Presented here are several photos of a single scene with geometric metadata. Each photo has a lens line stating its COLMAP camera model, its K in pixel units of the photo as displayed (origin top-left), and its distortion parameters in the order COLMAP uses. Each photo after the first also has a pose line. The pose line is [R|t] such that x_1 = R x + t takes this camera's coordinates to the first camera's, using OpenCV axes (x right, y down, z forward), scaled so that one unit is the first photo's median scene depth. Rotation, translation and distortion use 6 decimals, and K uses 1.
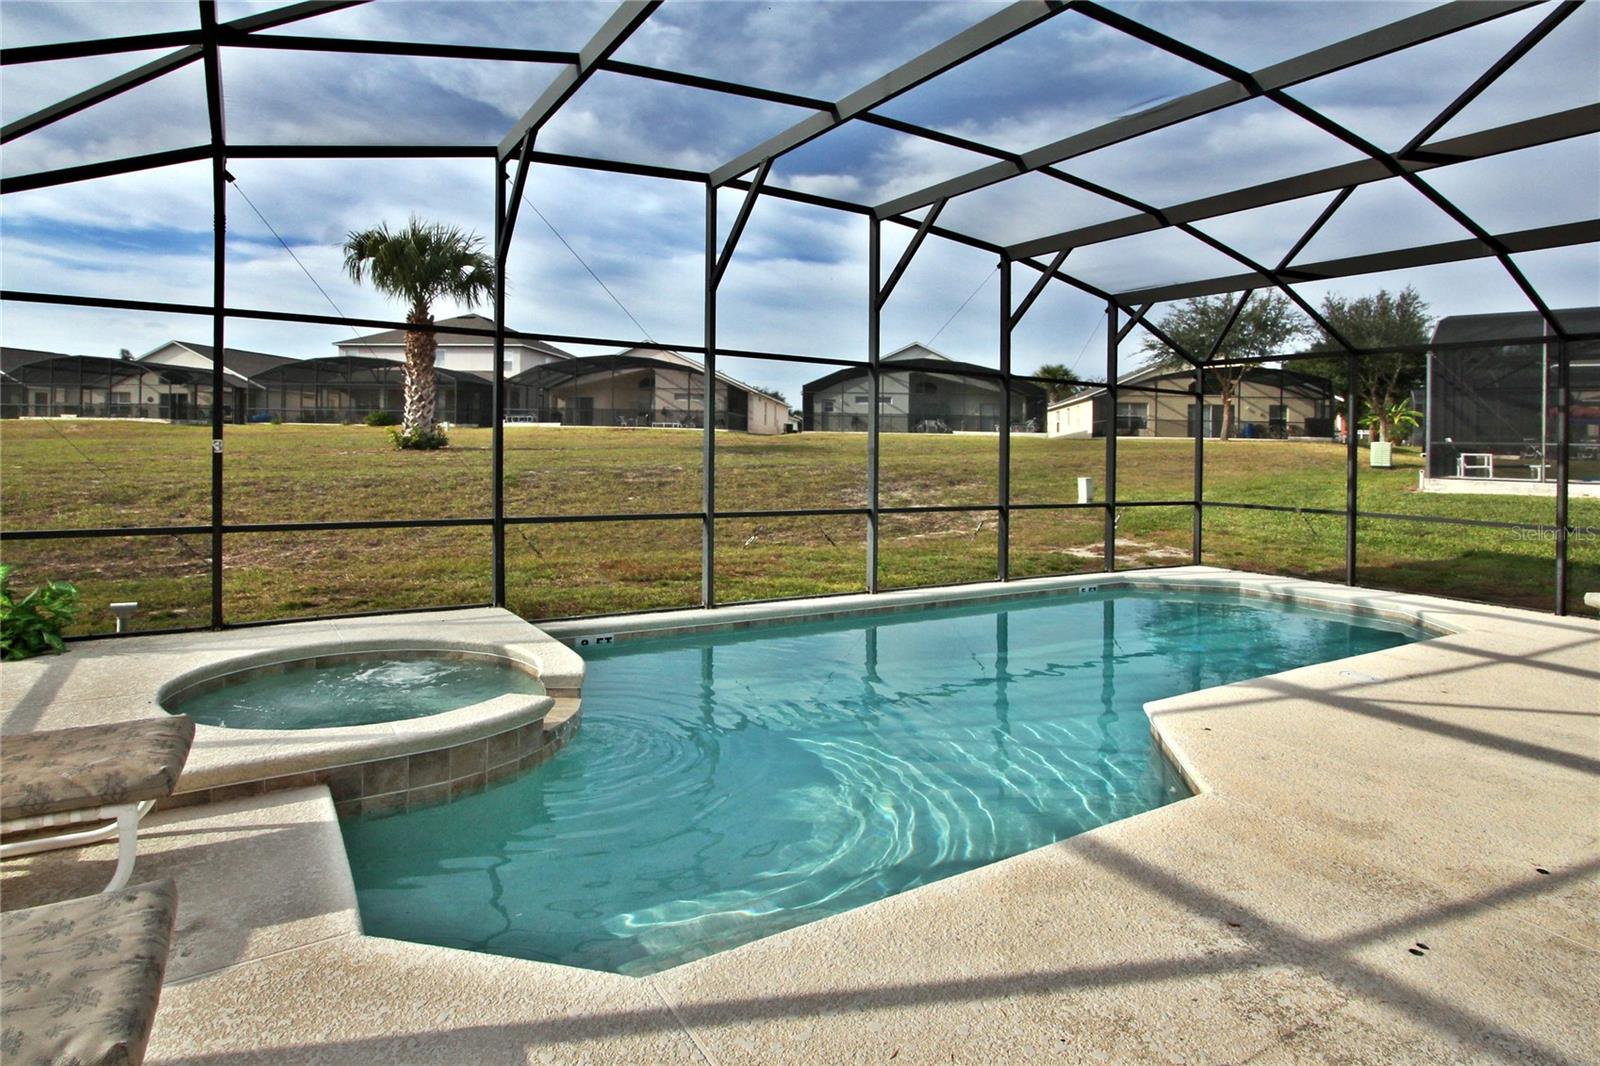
lens RADIAL K [[792.3, 0, 800.9], [0, 792.3, 621.4], [0, 0, 1]] dist [-0.018935, -0.000294]
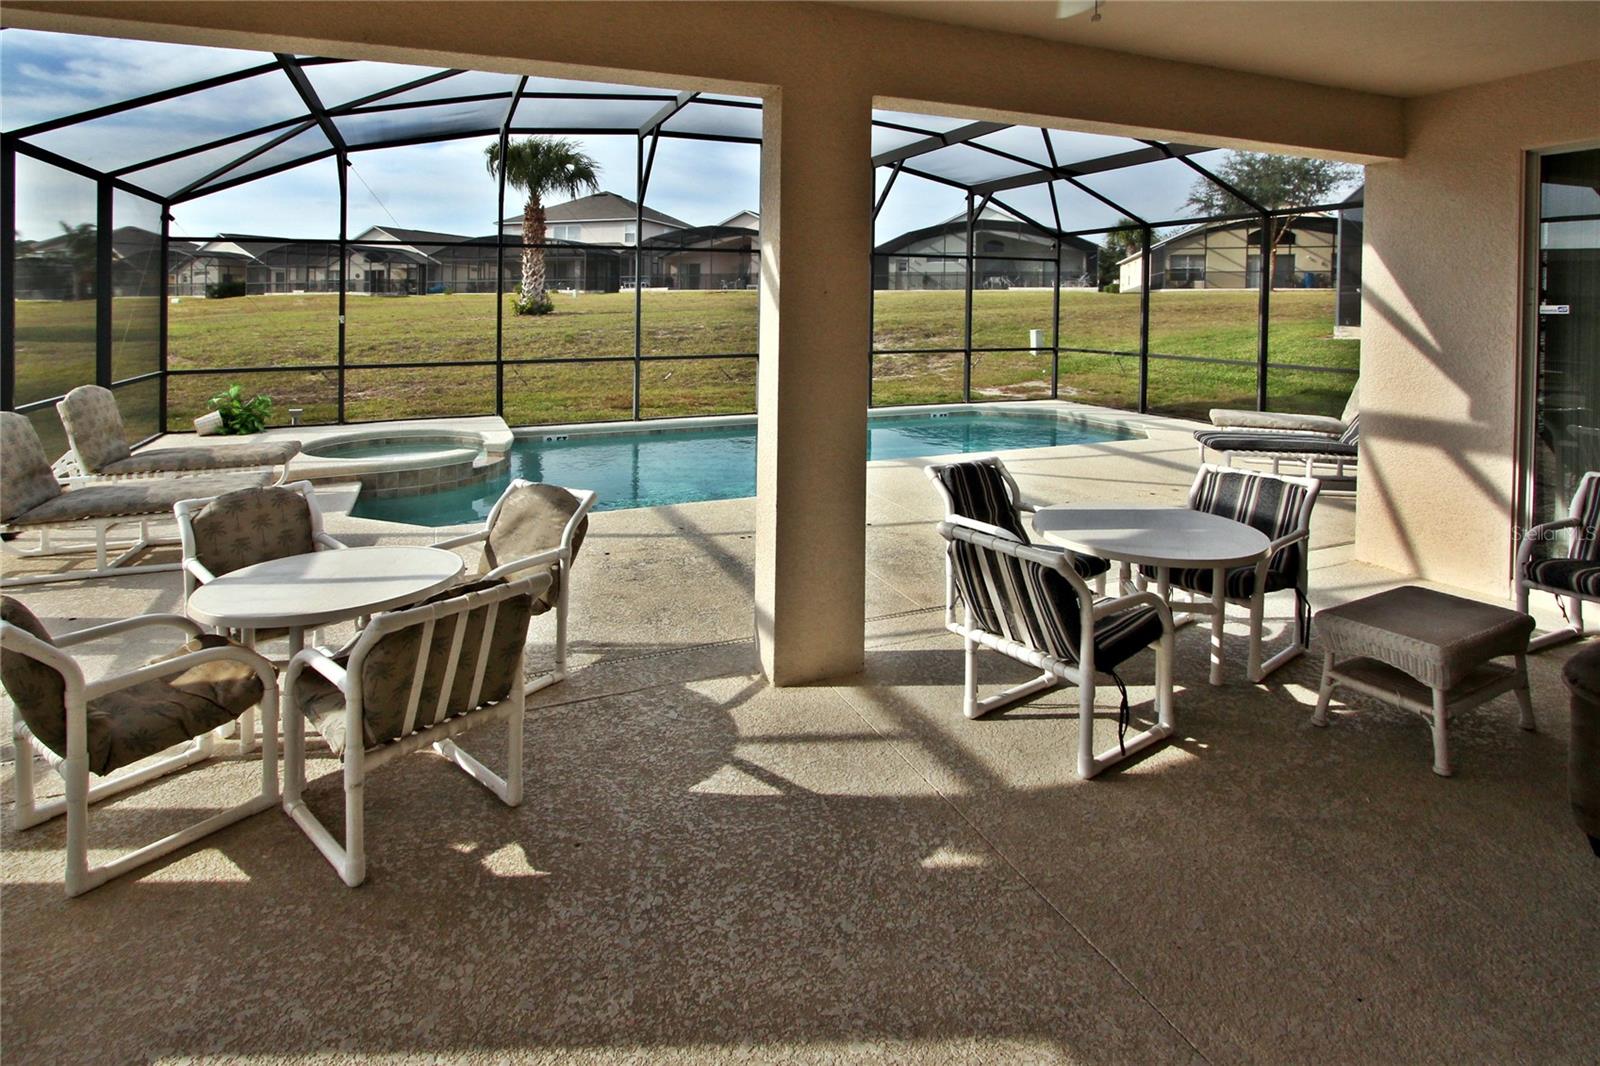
lens RADIAL K [[801.0, 0, 800.0], [0, 801.0, 533.0], [0, 0, 1]] dist [-0.021699, 0.000090]
pose [[0.978803, 0.035877, -0.201639, 0.145913], [-0.023121, 0.997600, 0.065268, 0.025894], [0.203497, -0.059223, 0.977283, -0.127086]]
